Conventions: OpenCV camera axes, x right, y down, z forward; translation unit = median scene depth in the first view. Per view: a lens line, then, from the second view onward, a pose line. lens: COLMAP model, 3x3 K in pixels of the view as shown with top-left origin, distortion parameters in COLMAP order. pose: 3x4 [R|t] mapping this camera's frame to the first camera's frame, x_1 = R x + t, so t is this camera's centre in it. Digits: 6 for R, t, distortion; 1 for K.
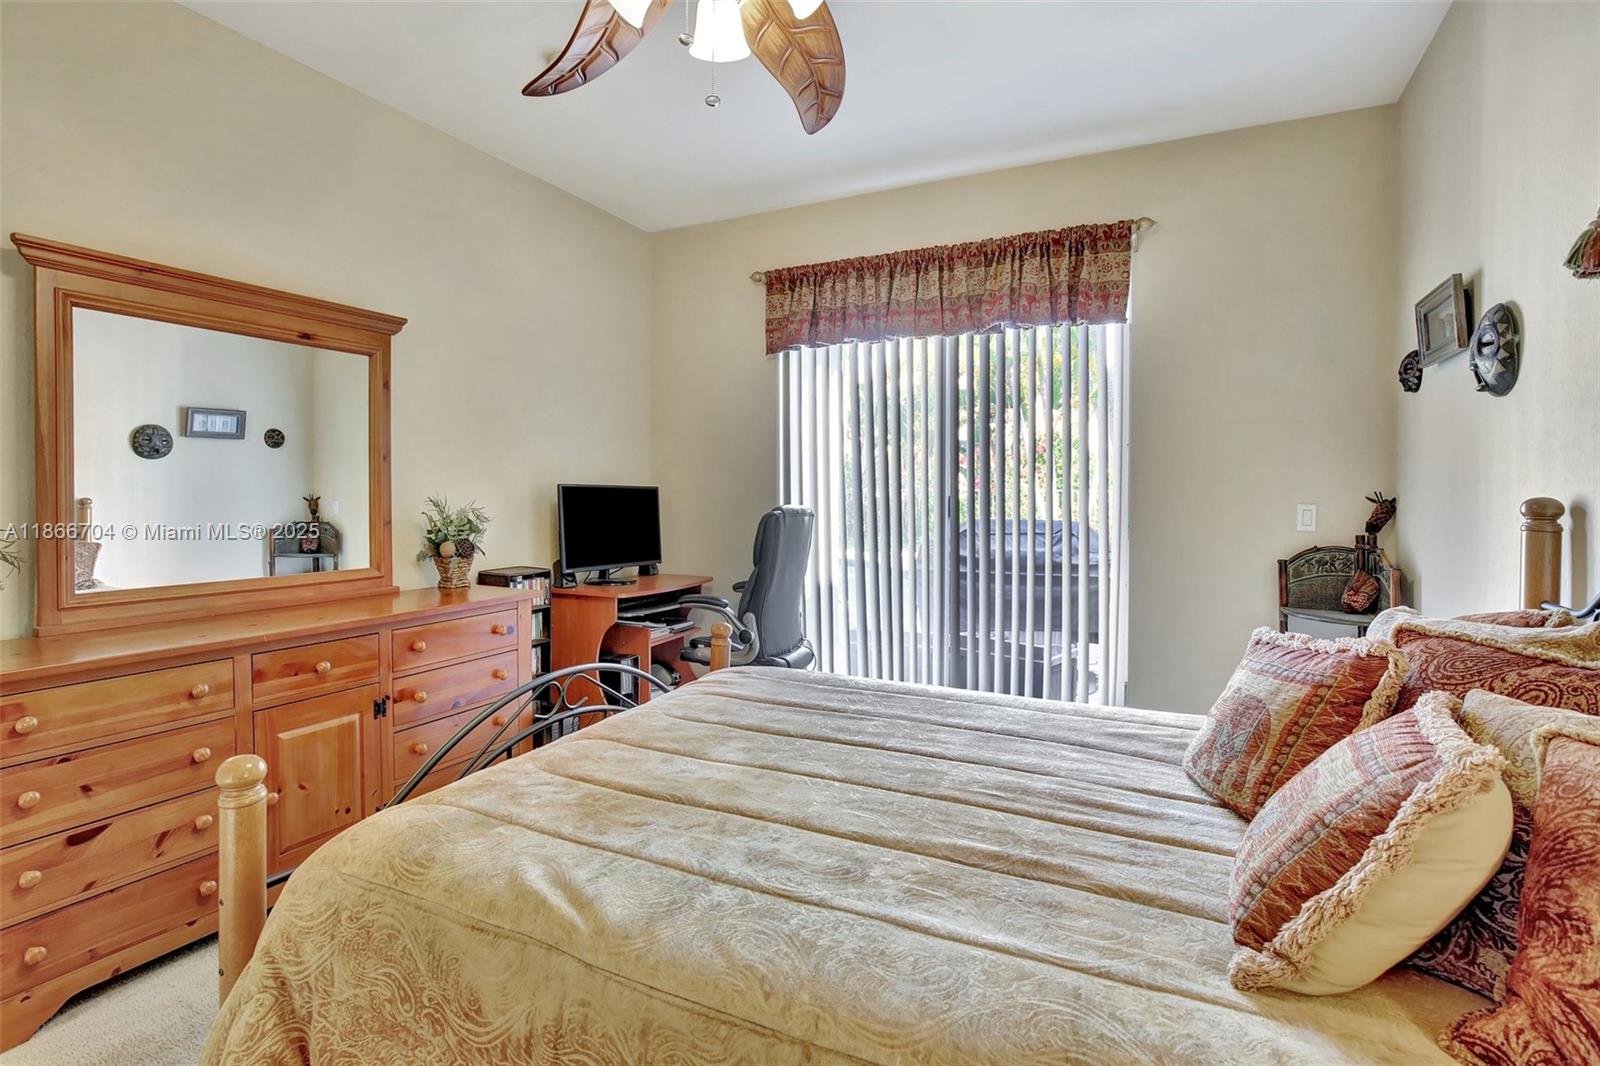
lens RADIAL K [[754.6, 0, 800.1], [0, 754.6, 496.2], [0, 0, 1]] dist [-0.027108, 0.000129]
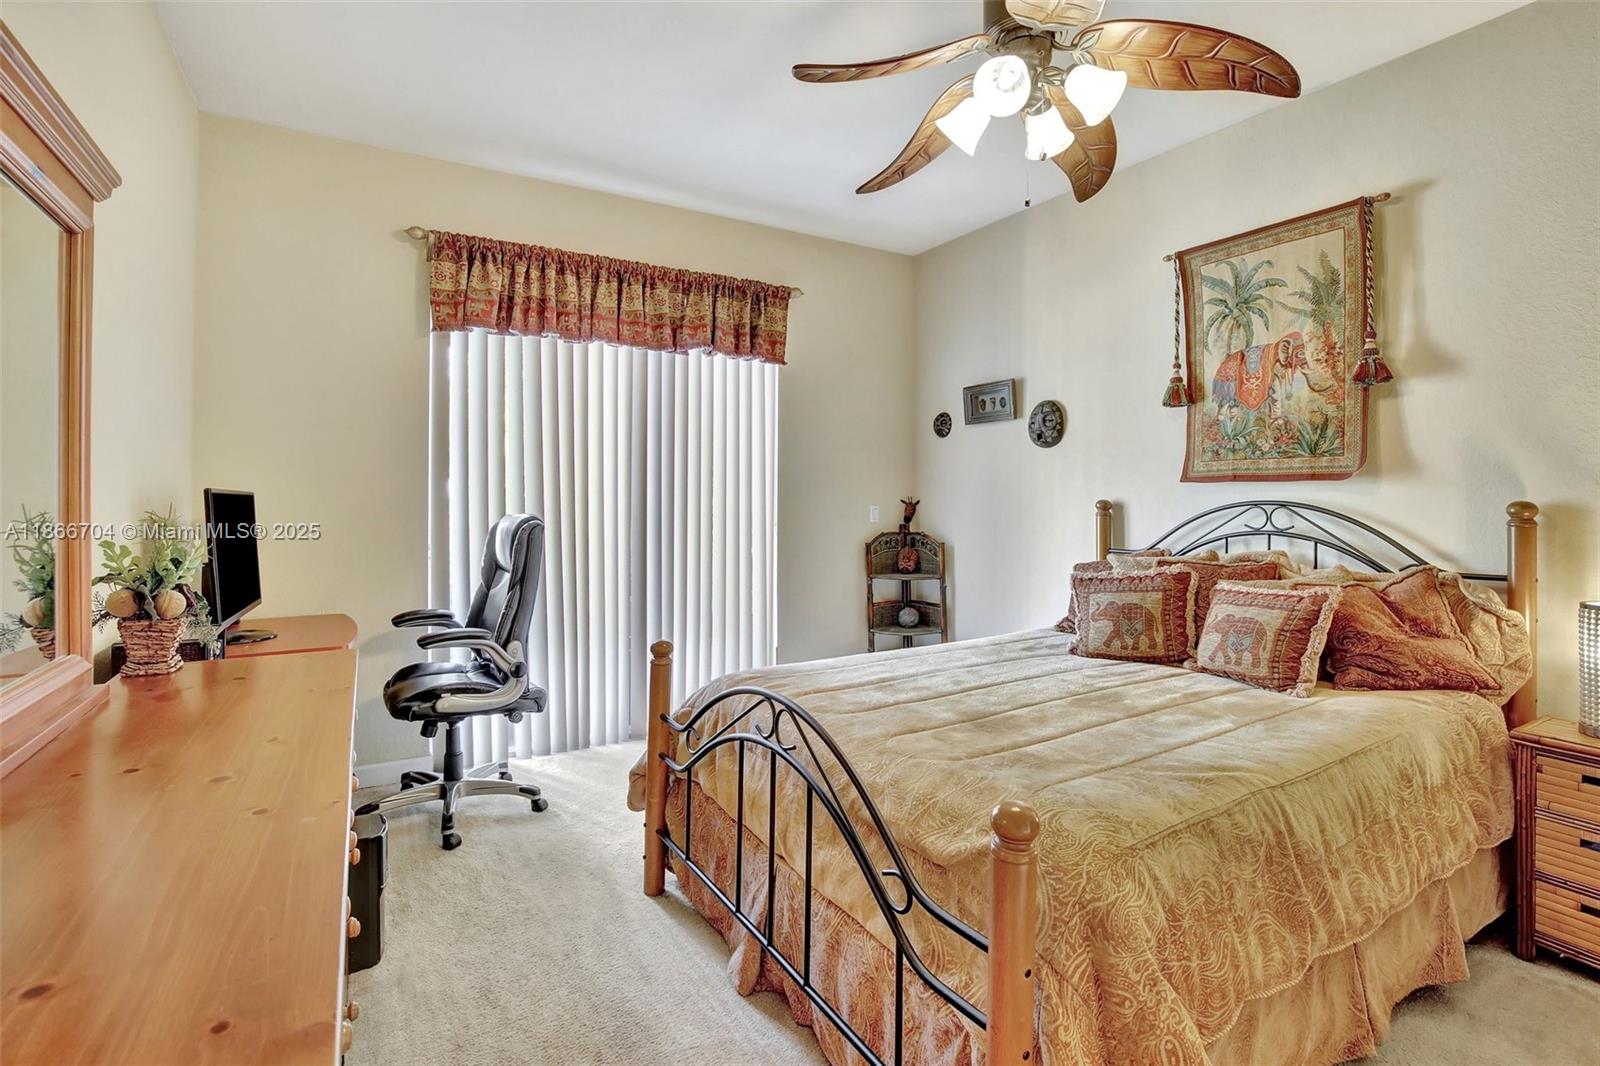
lens RADIAL K [[754.6, 0, 801.6], [0, 754.6, 496.4], [0, 0, 1]] dist [-0.027108, 0.000129]
pose [[0.542300, -0.002975, 0.840180, -0.589709], [0.007954, 0.999967, -0.001593, -0.005155], [-0.840147, 0.007547, 0.542306, 0.258682]]
